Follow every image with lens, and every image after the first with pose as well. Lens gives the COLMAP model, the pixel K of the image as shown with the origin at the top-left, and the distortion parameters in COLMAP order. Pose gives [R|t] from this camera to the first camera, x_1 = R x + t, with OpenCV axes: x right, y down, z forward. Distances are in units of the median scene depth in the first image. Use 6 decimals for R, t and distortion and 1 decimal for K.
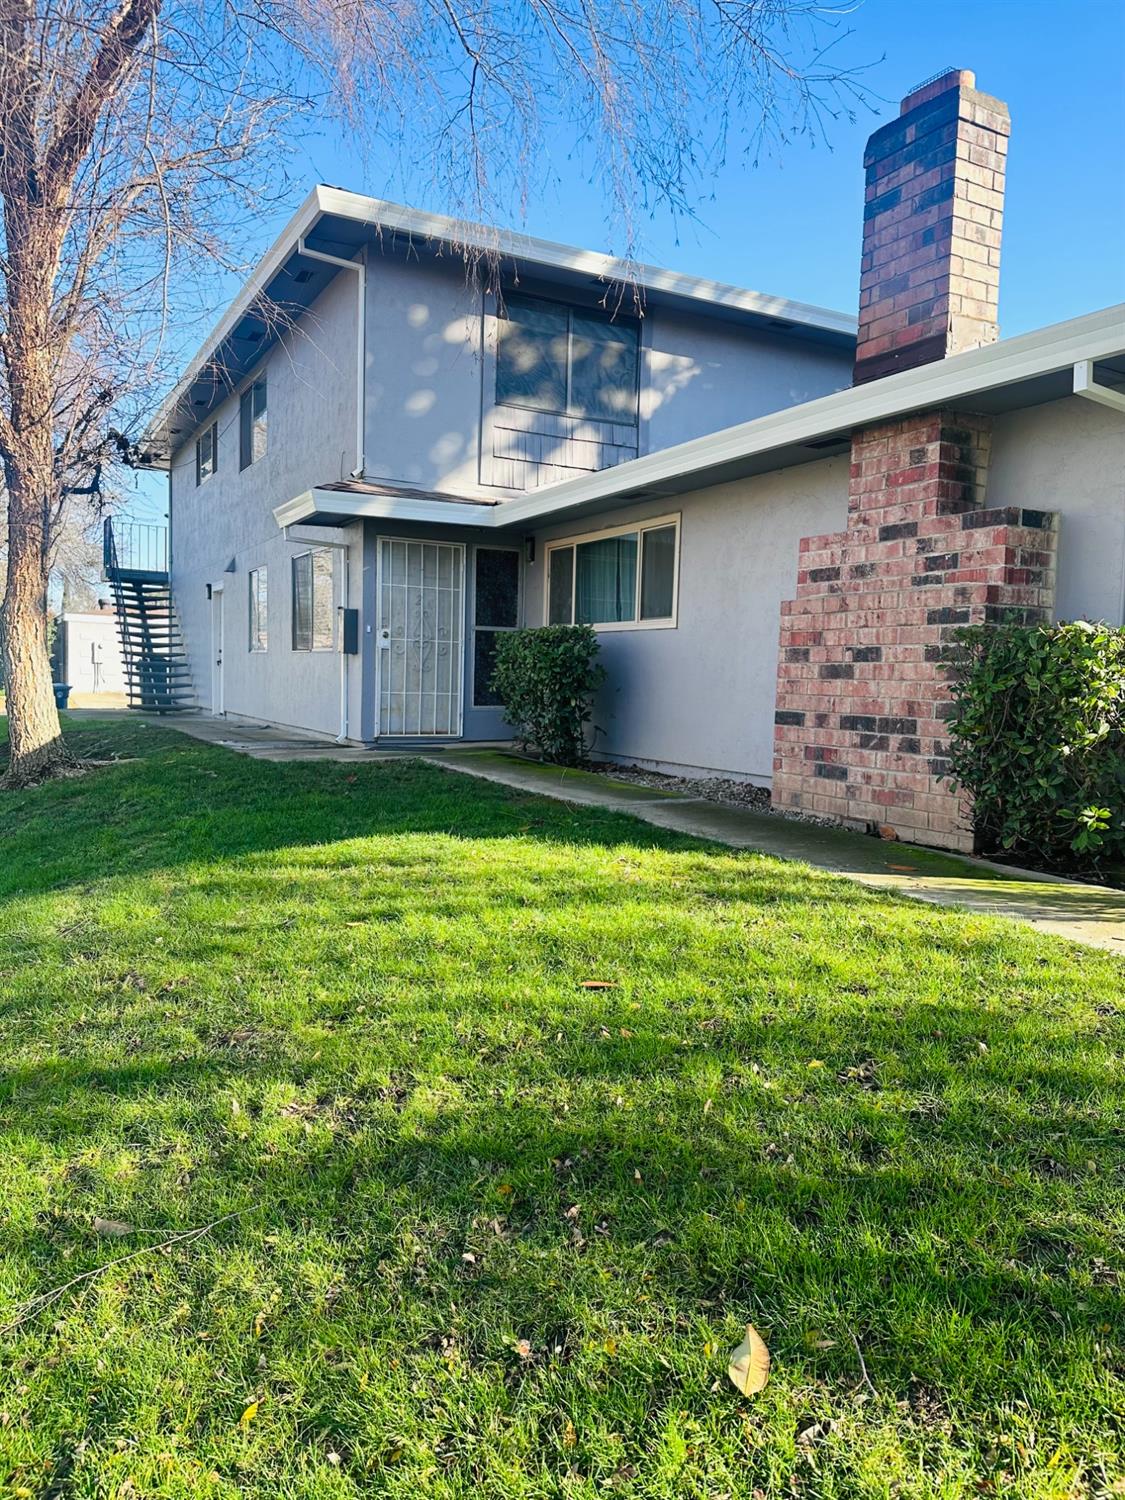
lens RADIAL K [[1052.2, 0, 561.2], [0, 1052.2, 744.4], [0, 0, 1]] dist [0.008750, -0.012671]
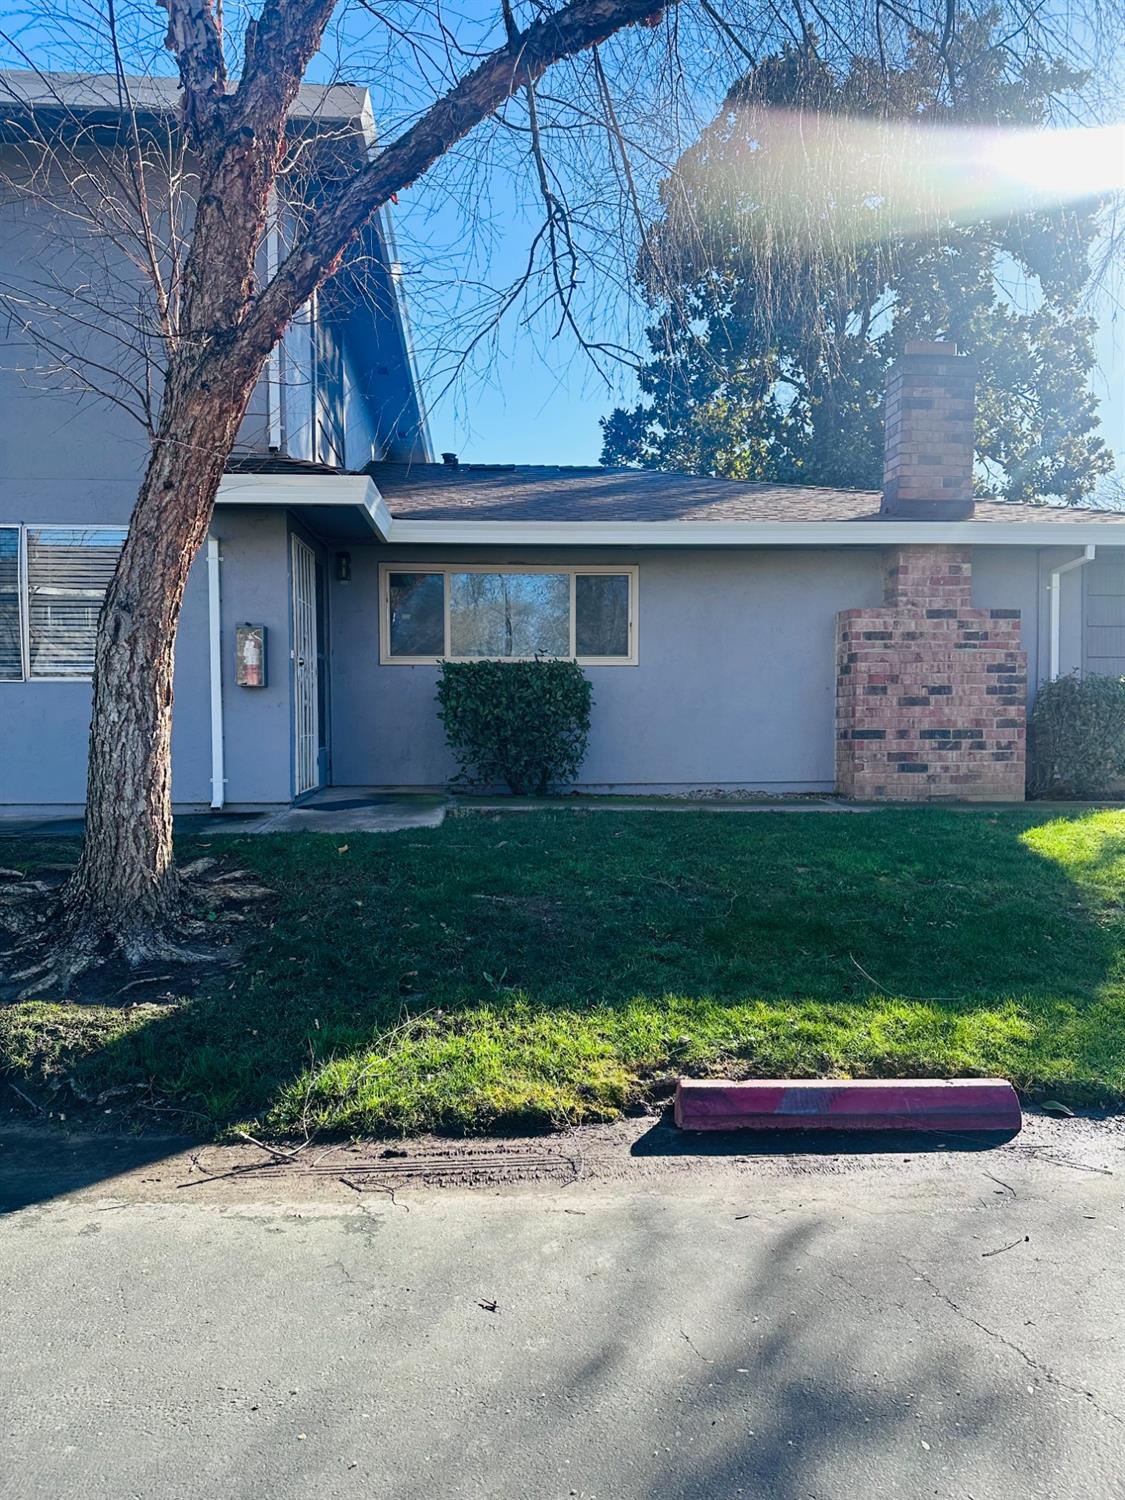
lens RADIAL K [[1052.2, 0, 561.8], [0, 1052.2, 757.8], [0, 0, 1]] dist [0.008750, -0.012671]
pose [[0.428182, -0.049507, 0.902335, -1.373322], [0.071092, 0.997249, 0.020980, -0.057759], [-0.900892, 0.055166, 0.430524, 0.835554]]
